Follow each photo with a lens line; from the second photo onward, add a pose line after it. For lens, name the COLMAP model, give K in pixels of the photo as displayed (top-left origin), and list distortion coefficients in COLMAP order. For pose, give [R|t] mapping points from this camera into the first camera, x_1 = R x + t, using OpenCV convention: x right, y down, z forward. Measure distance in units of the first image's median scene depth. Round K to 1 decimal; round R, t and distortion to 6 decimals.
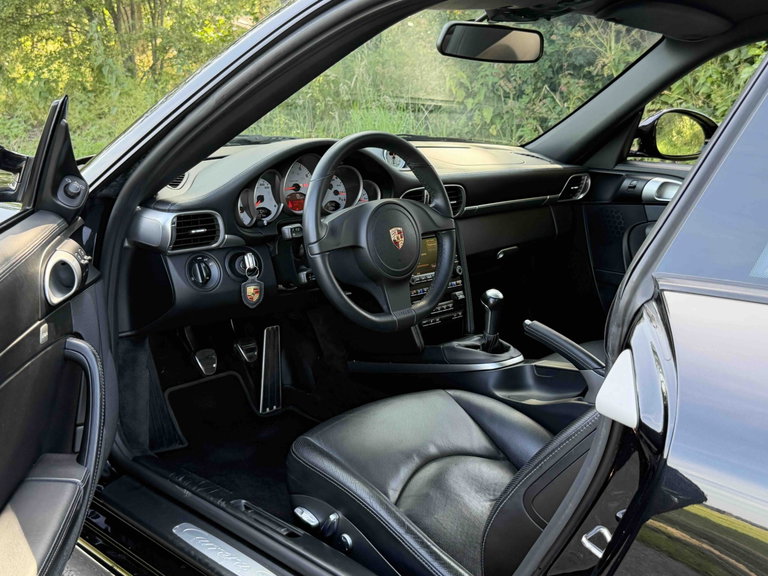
lens RADIAL K [[929.1, 0, 384.0], [0, 929.1, 288.0], [0, 0, 1]] dist [0.126495, -0.007205]
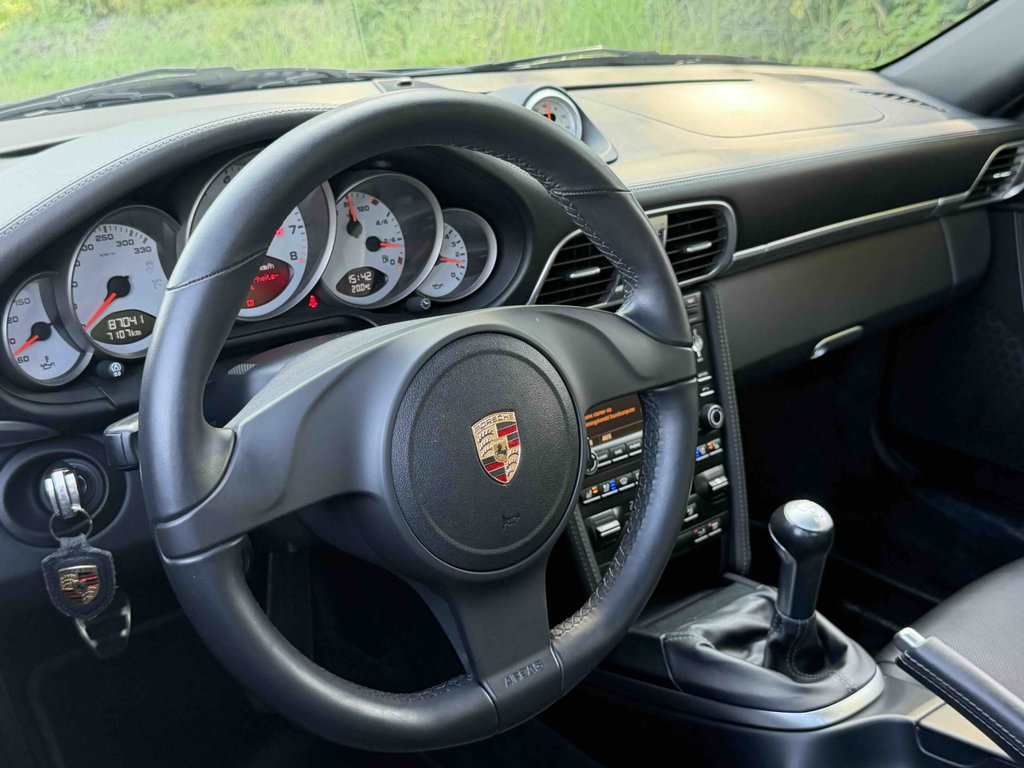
lens RADIAL K [[1238.8, 0, 512.0], [0, 1238.8, 384.0], [0, 0, 1]] dist [0.126495, -0.007205]
pose [[0.995354, 0.012340, -0.095492, 0.048292], [-0.000183, 0.991995, 0.126280, -0.106168], [0.096286, -0.125675, 0.987388, 0.502339]]
